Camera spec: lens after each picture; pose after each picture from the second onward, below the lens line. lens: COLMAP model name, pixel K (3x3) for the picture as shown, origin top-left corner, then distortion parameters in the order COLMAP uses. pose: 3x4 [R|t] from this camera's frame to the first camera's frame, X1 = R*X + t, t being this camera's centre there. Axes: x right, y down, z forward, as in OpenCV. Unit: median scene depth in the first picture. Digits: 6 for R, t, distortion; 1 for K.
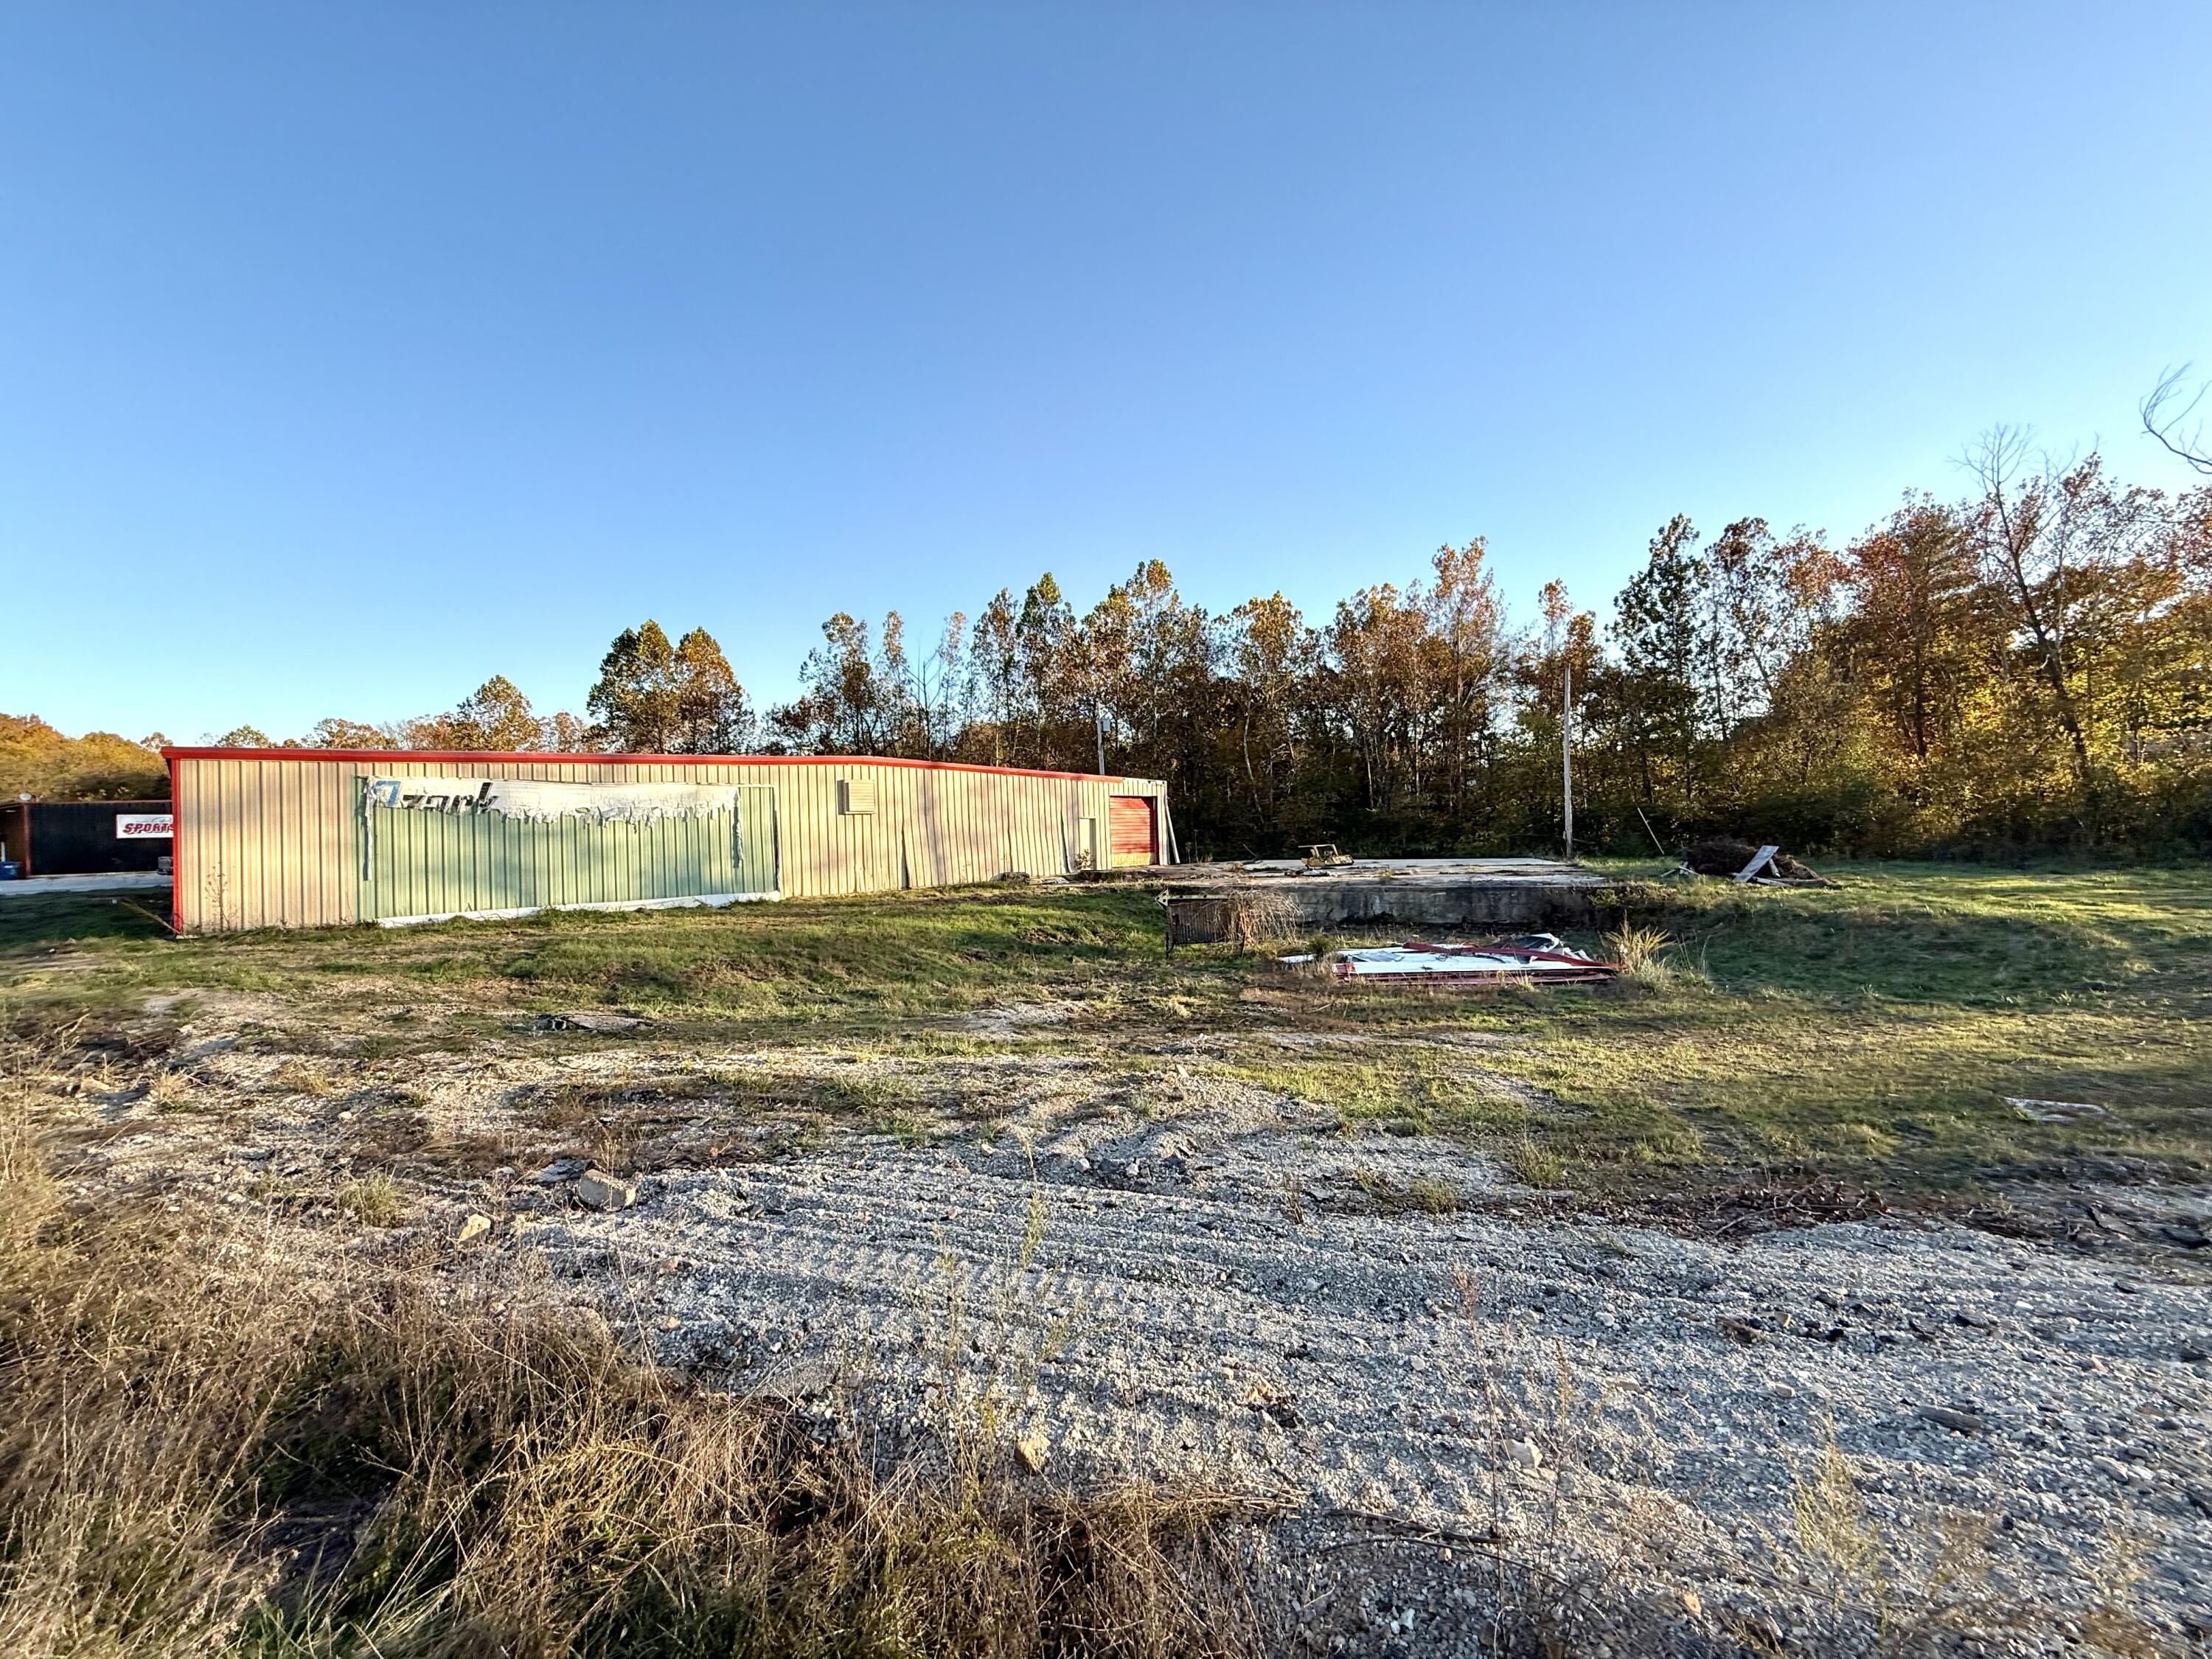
lens RADIAL K [[885.8, 0, 1106.0], [0, 885.8, 829.5], [0, 0, 1]] dist [-0.000243, -0.000011]
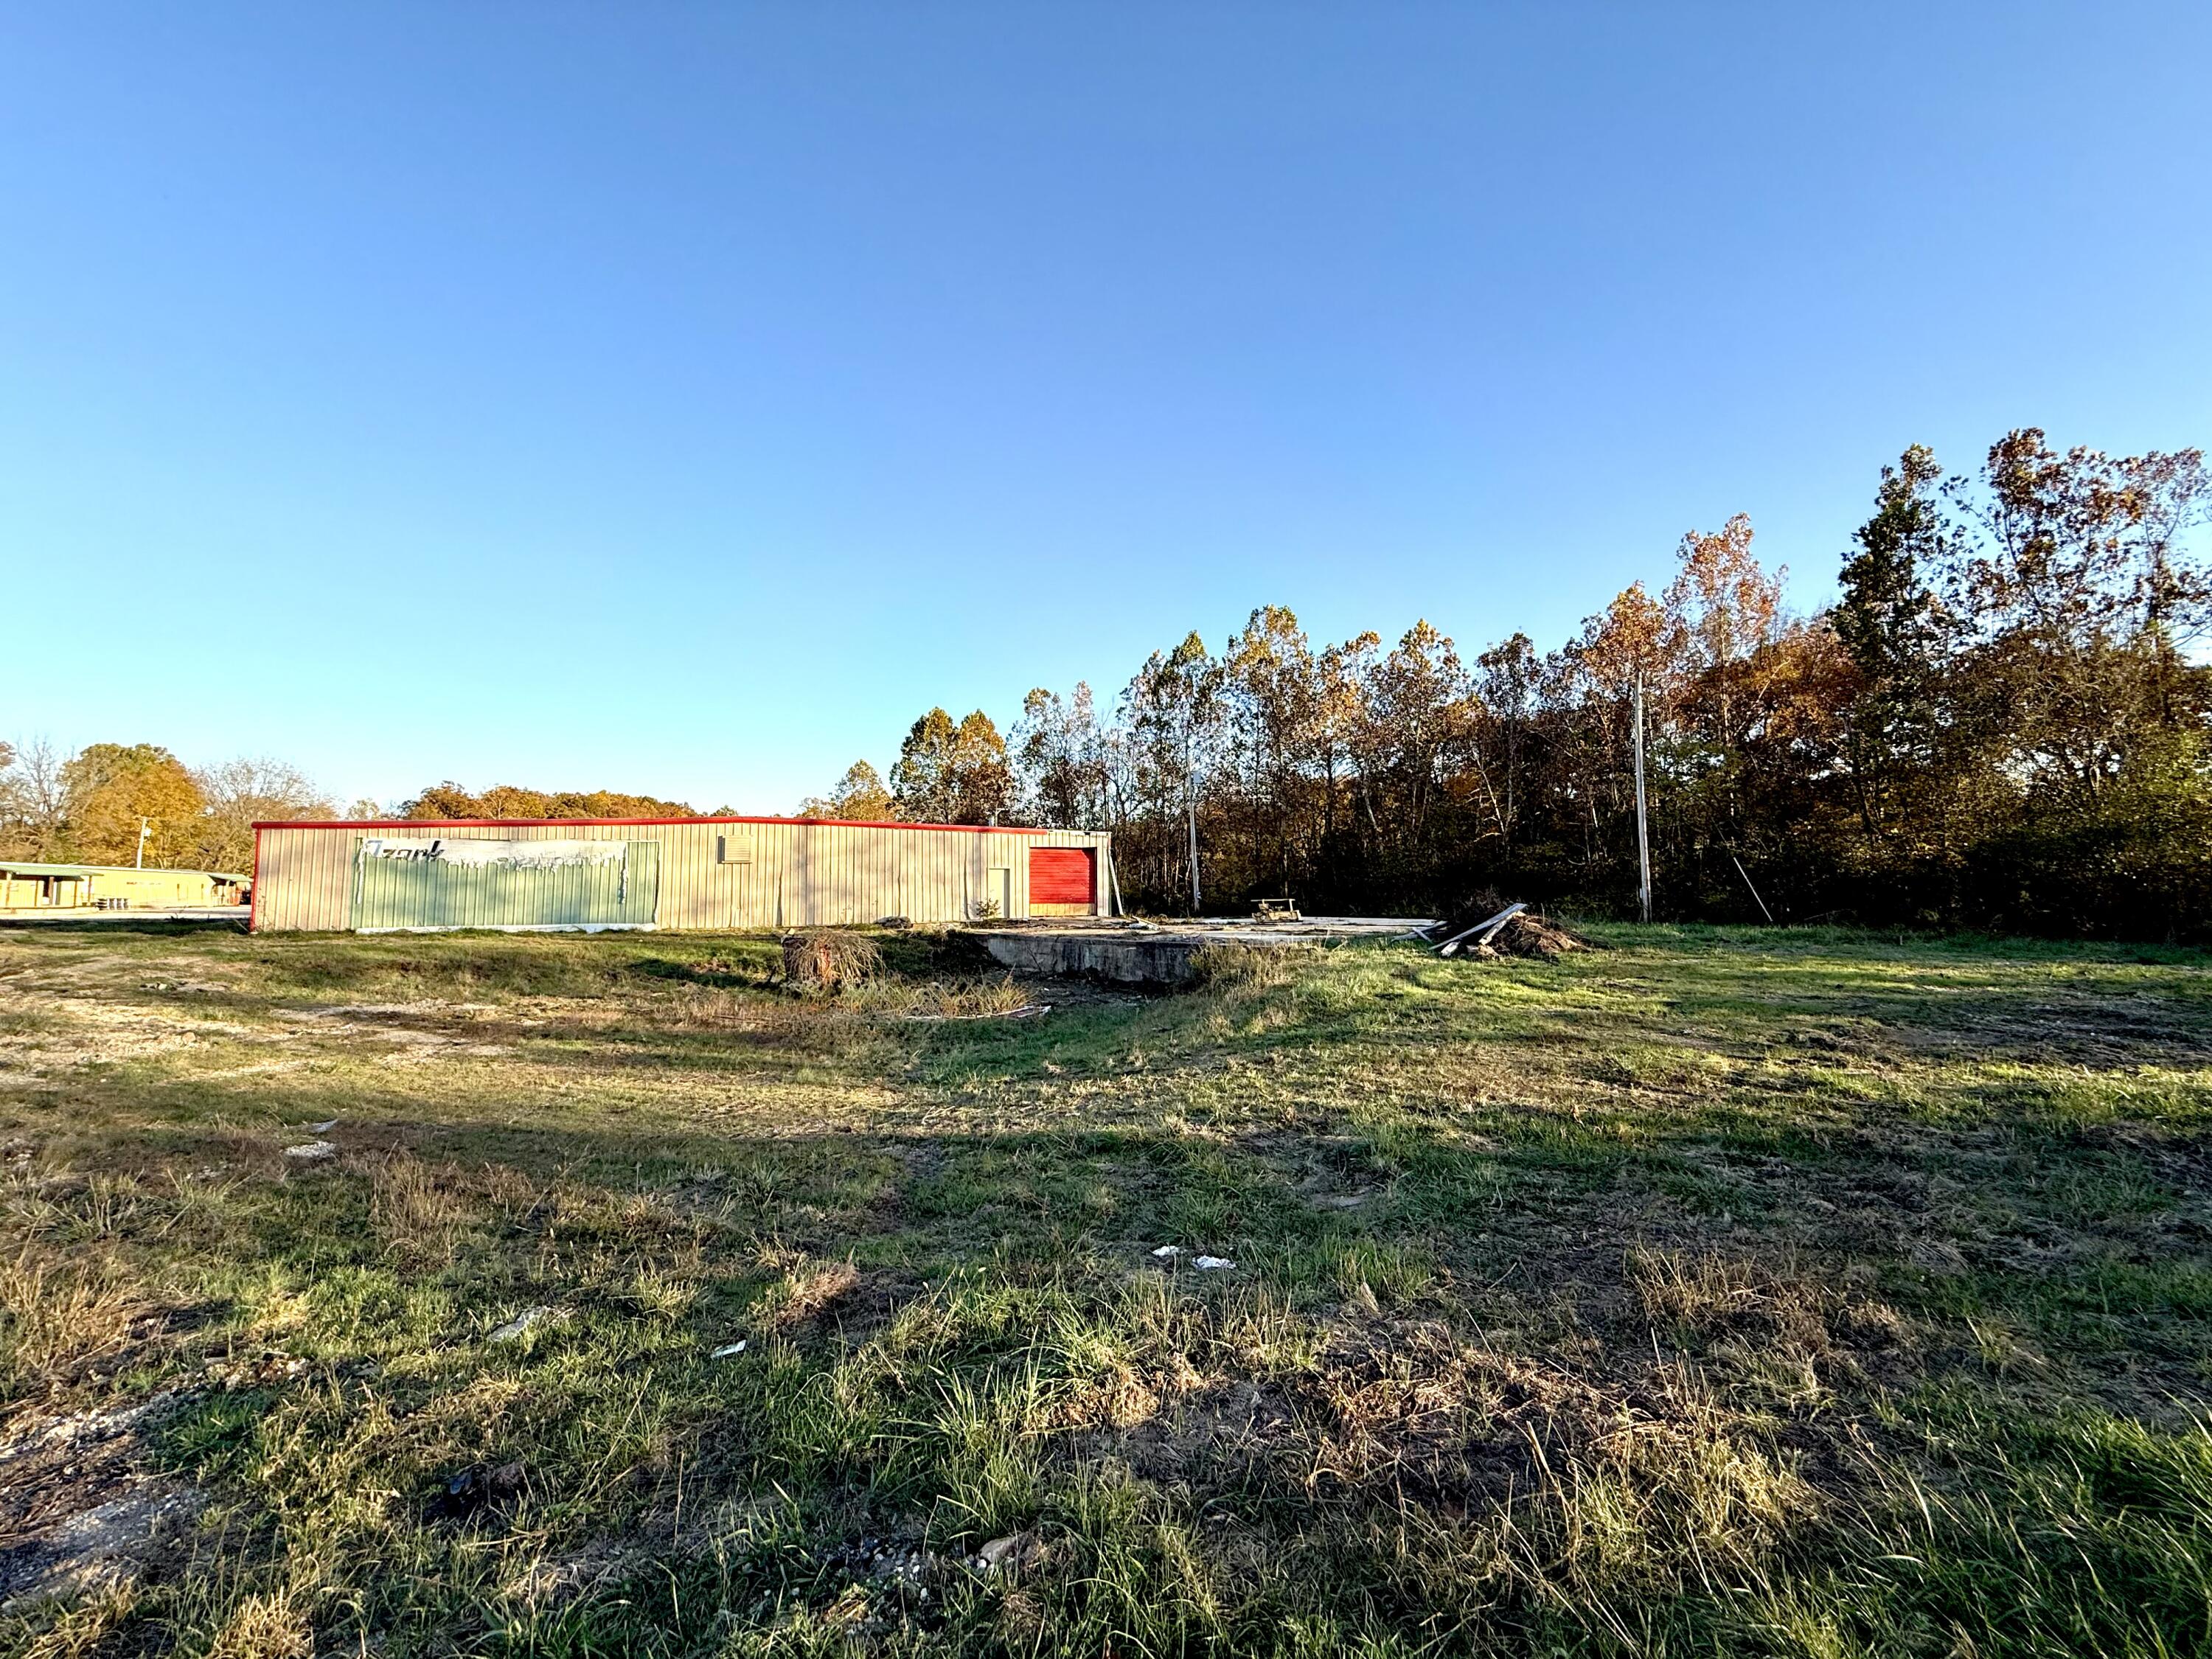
lens RADIAL K [[885.8, 0, 1106.0], [0, 885.8, 829.5], [0, 0, 1]] dist [-0.000243, -0.000011]
pose [[0.882964, -0.019216, -0.469047, 0.712945], [-0.011174, 0.998018, -0.061922, 0.005729], [0.469307, 0.059916, 0.881000, 0.155116]]
